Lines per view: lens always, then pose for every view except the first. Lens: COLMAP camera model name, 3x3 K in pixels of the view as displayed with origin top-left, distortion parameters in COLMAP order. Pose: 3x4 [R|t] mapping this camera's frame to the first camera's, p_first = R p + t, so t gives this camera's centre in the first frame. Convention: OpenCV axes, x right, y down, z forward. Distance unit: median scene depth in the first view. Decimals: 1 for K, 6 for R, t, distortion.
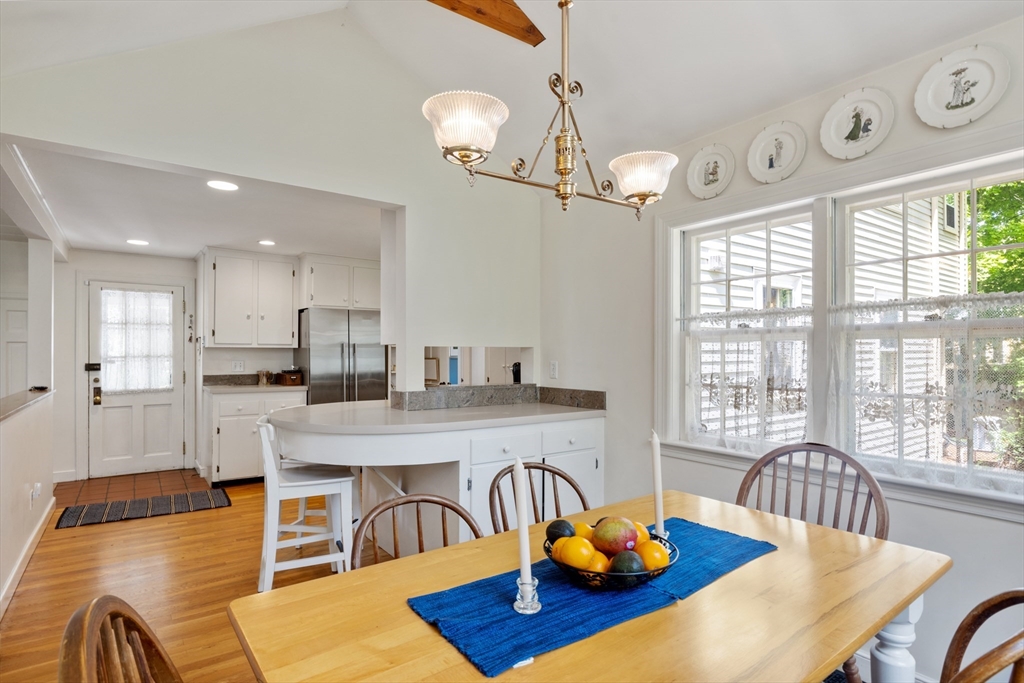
lens RADIAL K [[523.7, 0, 498.9], [0, 523.7, 352.1], [0, 0, 1]] dist [-0.000859, 0.000378]
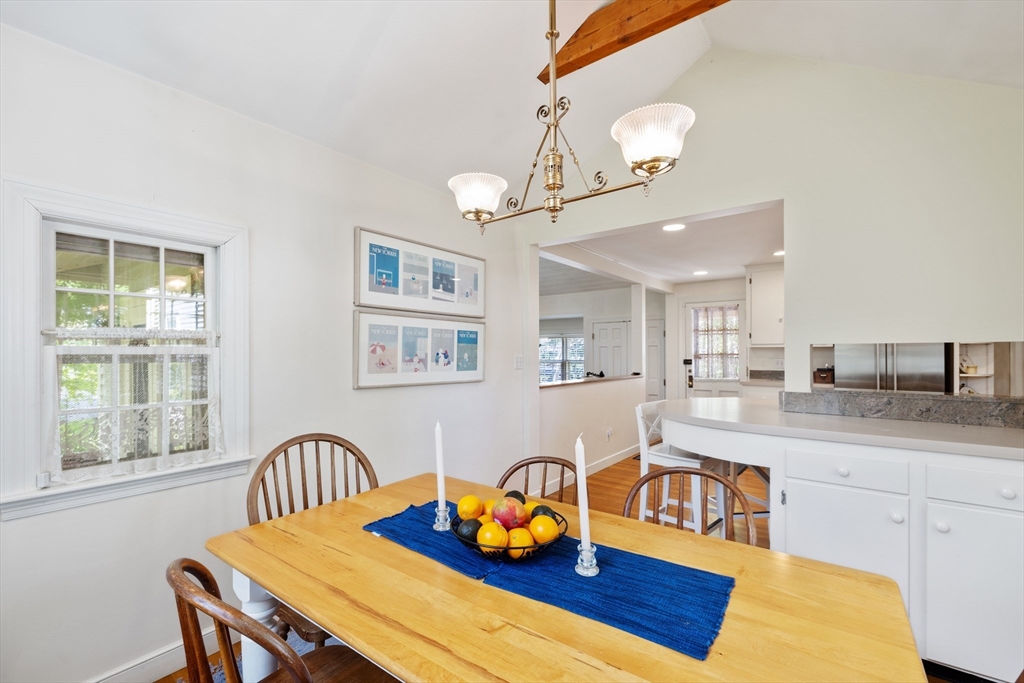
lens RADIAL K [[434.5, 0, 512.0], [0, 434.5, 341.5], [0, 0, 1]] dist [-0.000080, 0.000029]
pose [[0.308107, -0.024773, -0.951029, 0.235862], [0.001366, 0.999671, -0.025598, 0.002055], [0.951351, 0.006588, 0.308040, 0.152585]]
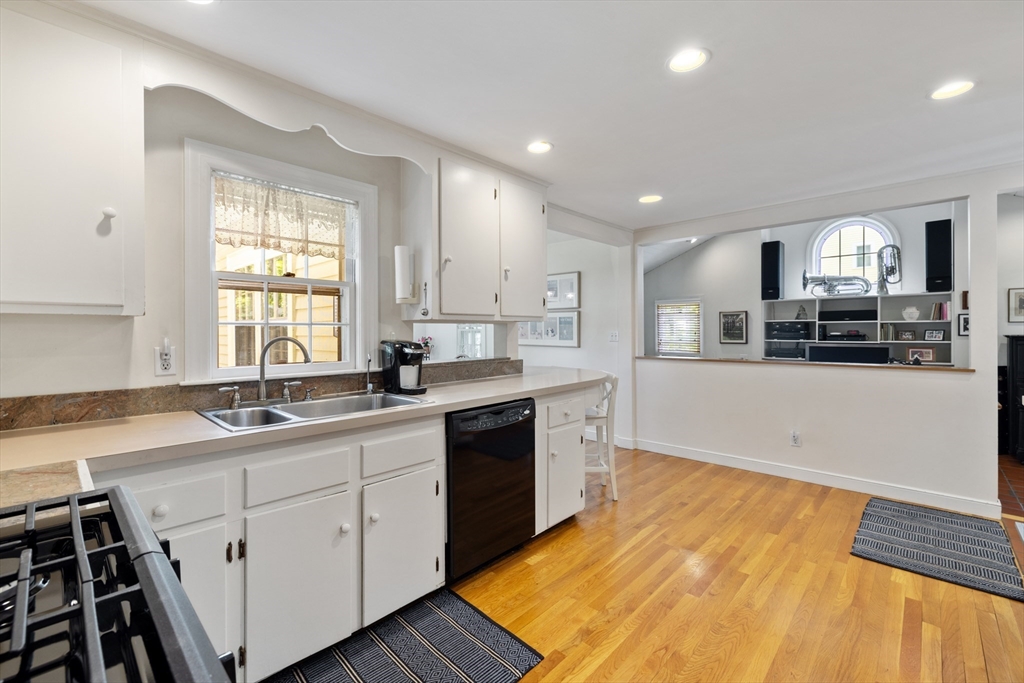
lens RADIAL K [[438.9, 0, 501.5], [0, 438.9, 330.1], [0, 0, 1]] dist [0.000219, -0.000032]
pose [[-0.979188, 0.006368, -0.202854, 0.030957], [0.006815, 0.999976, -0.001504, 0.003264], [0.202840, -0.002855, -0.979208, 1.200033]]
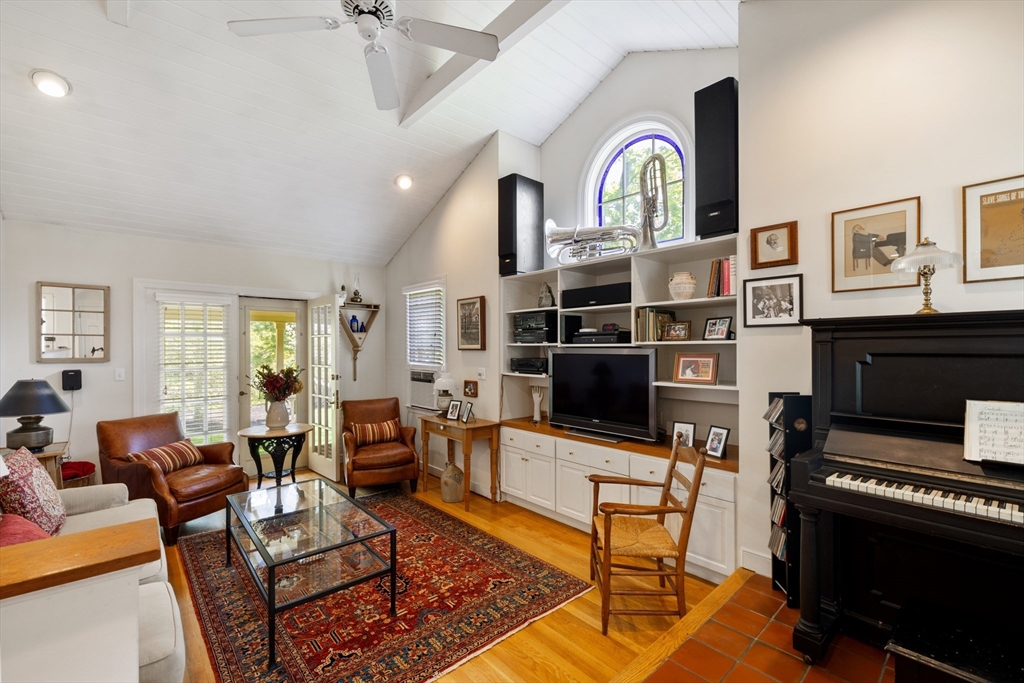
lens RADIAL K [[432.4, 0, 507.8], [0, 432.4, 349.3], [0, 0, 1]] dist [-0.001351, -0.000129]
pose [[-0.992691, 0.004493, -0.120599, -0.918642], [0.004053, 0.999984, 0.003900, 0.043141], [0.120615, 0.003382, -0.992694, 0.840789]]
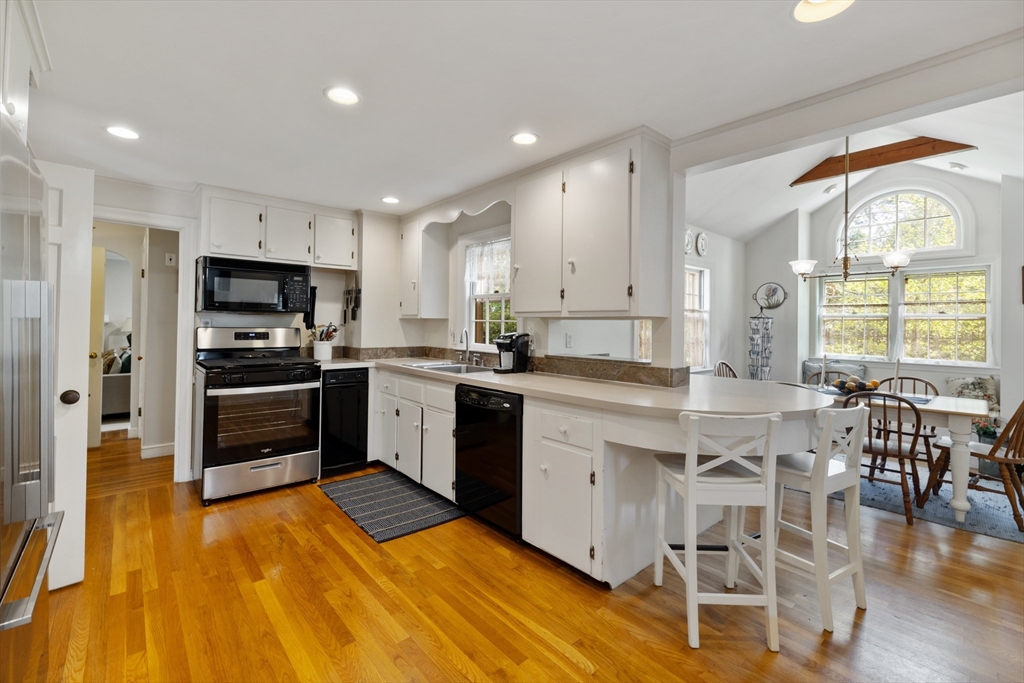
lens RADIAL K [[448.8, 0, 506.2], [0, 448.8, 320.8], [0, 0, 1]] dist [-0.002035, 0.000118]
pose [[-0.110061, 0.008022, 0.993892, -0.560719], [-0.014862, 0.999842, -0.009716, 0.001992], [-0.993814, -0.015840, -0.109924, 0.816817]]
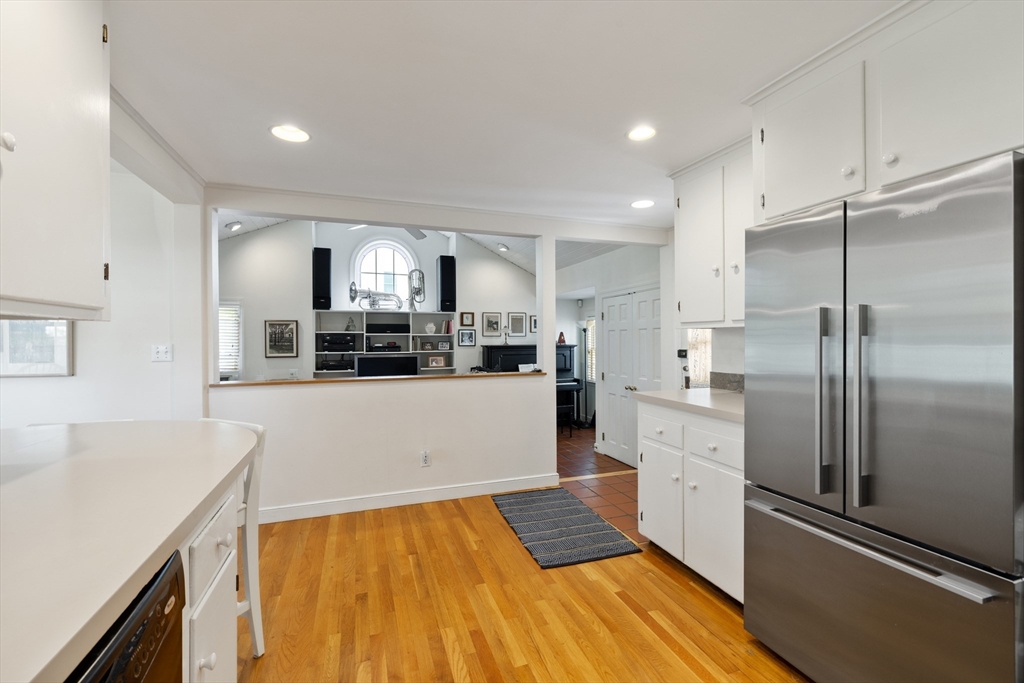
lens RADIAL K [[434.5, 0, 512.0], [0, 434.5, 341.5], [0, 0, 1]] dist [-0.000080, 0.000029]
pose [[-0.252047, 0.005834, -0.967697, 0.021615], [0.005103, 0.999976, 0.004700, 0.002752], [0.967702, -0.003754, -0.252071, 0.903669]]
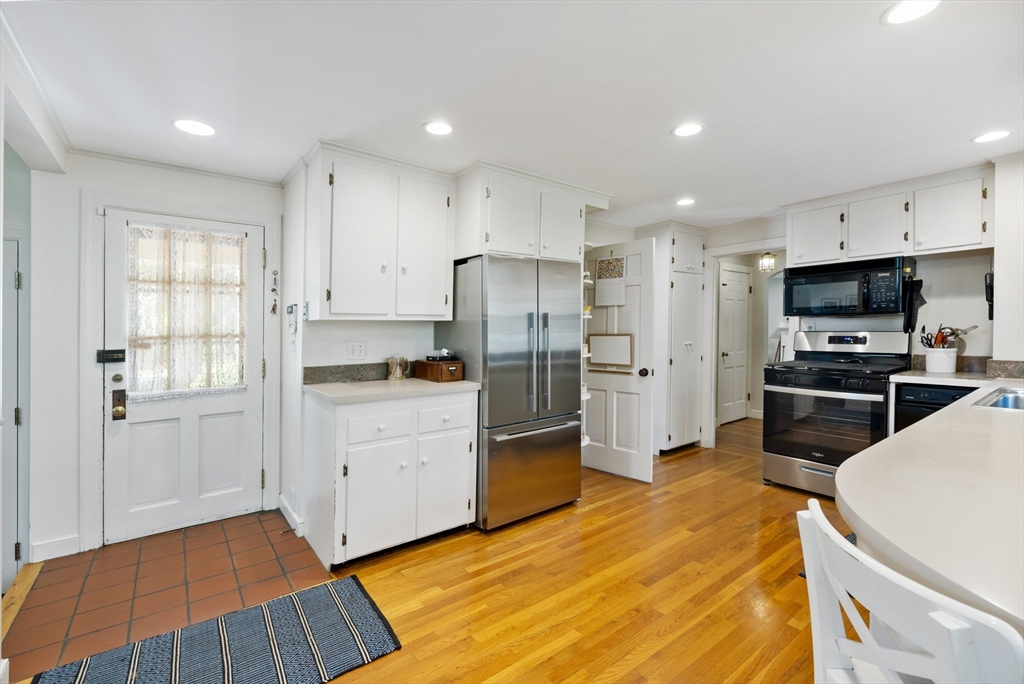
lens RADIAL K [[446.3, 0, 516.5], [0, 446.3, 319.5], [0, 0, 1]] dist [0.000155, -0.000166]
pose [[0.998629, -0.008670, 0.051619, -0.348701], [0.009641, 0.999781, -0.018597, 0.001484], [-0.051447, 0.019069, 0.998494, 0.477674]]
